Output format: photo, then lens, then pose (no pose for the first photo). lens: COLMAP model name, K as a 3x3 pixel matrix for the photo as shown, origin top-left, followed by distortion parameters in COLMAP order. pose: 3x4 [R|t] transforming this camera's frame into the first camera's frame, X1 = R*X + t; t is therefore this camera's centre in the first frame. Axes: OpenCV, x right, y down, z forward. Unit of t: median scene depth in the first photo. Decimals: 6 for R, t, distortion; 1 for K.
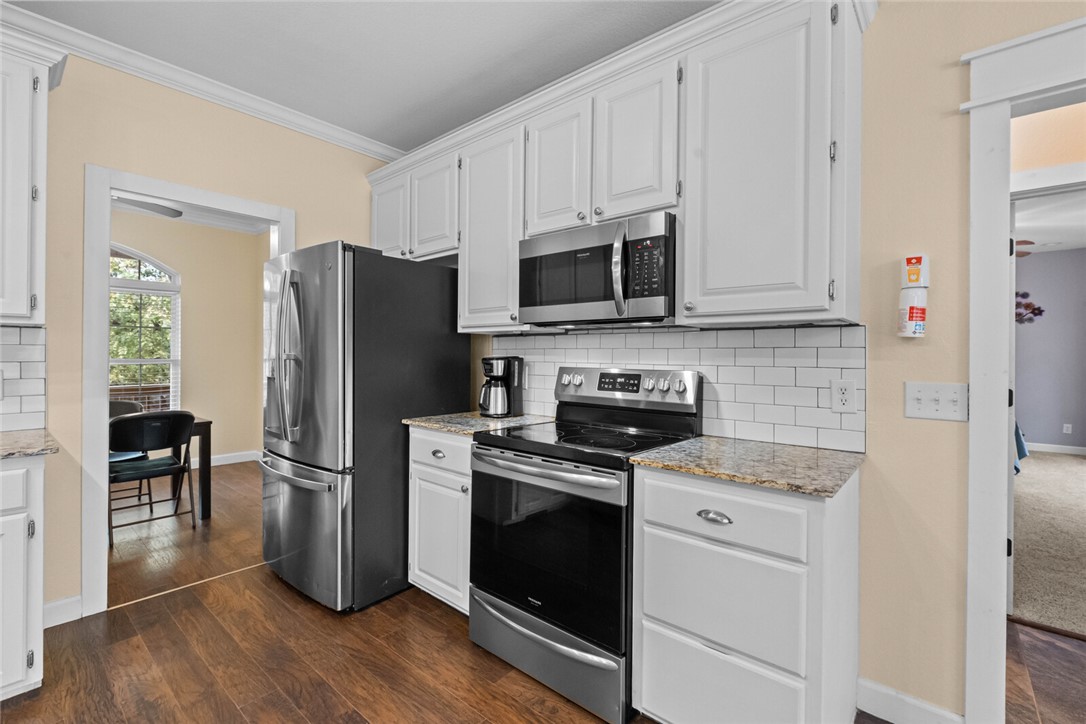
lens RADIAL K [[477.4, 0, 544.7], [0, 477.4, 351.8], [0, 0, 1]] dist [-0.001191, -0.000377]
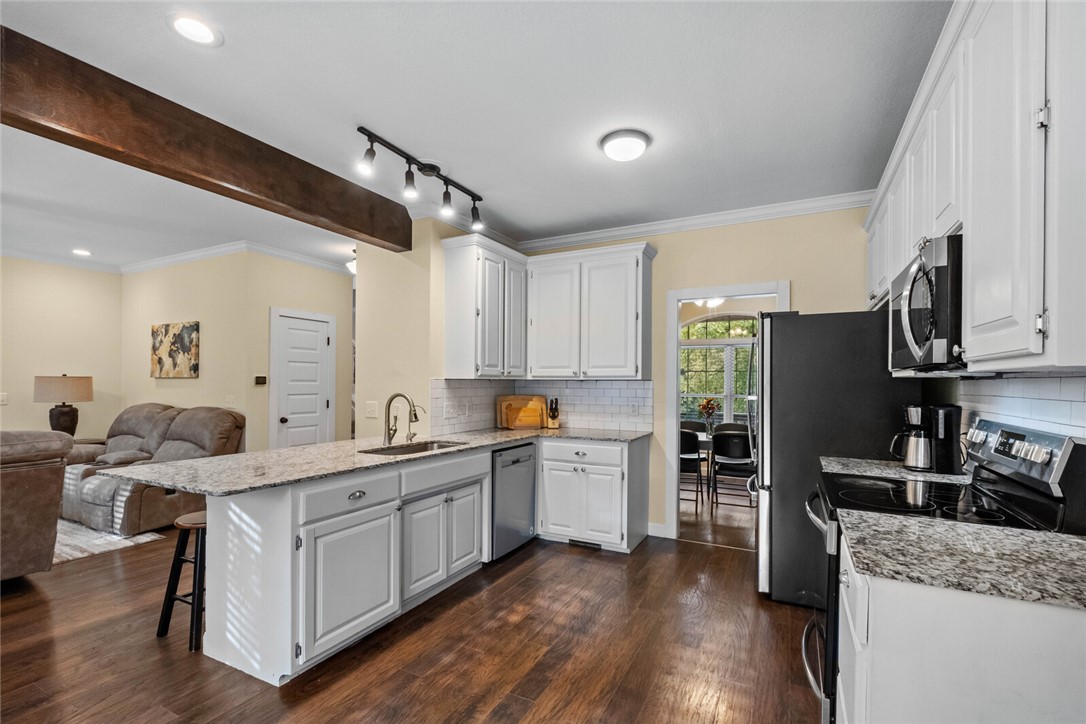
lens RADIAL K [[484.0, 0, 544.7], [0, 484.0, 384.1], [0, 0, 1]] dist [0.001061, -0.000016]
pose [[0.226904, -0.002808, -0.973913, 0.738919], [0.002797, 0.999994, -0.002231, -0.031028], [0.973913, -0.002218, 0.226910, 0.117269]]
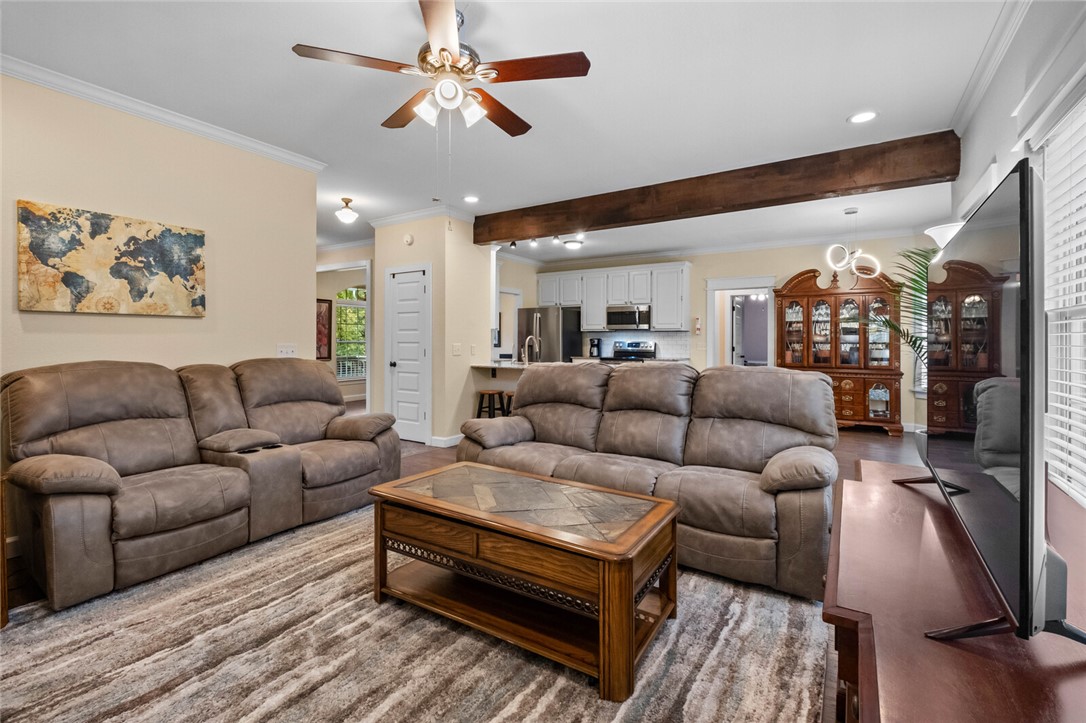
lens RADIAL K [[482.1, 0, 542.0], [0, 482.1, 338.7], [0, 0, 1]] dist [-0.000096, -0.000096]
pose [[0.990084, -0.003100, 0.140439, -1.101161], [0.002180, 0.999975, 0.006704, -0.012590], [-0.140457, -0.006332, 0.990067, -2.674473]]
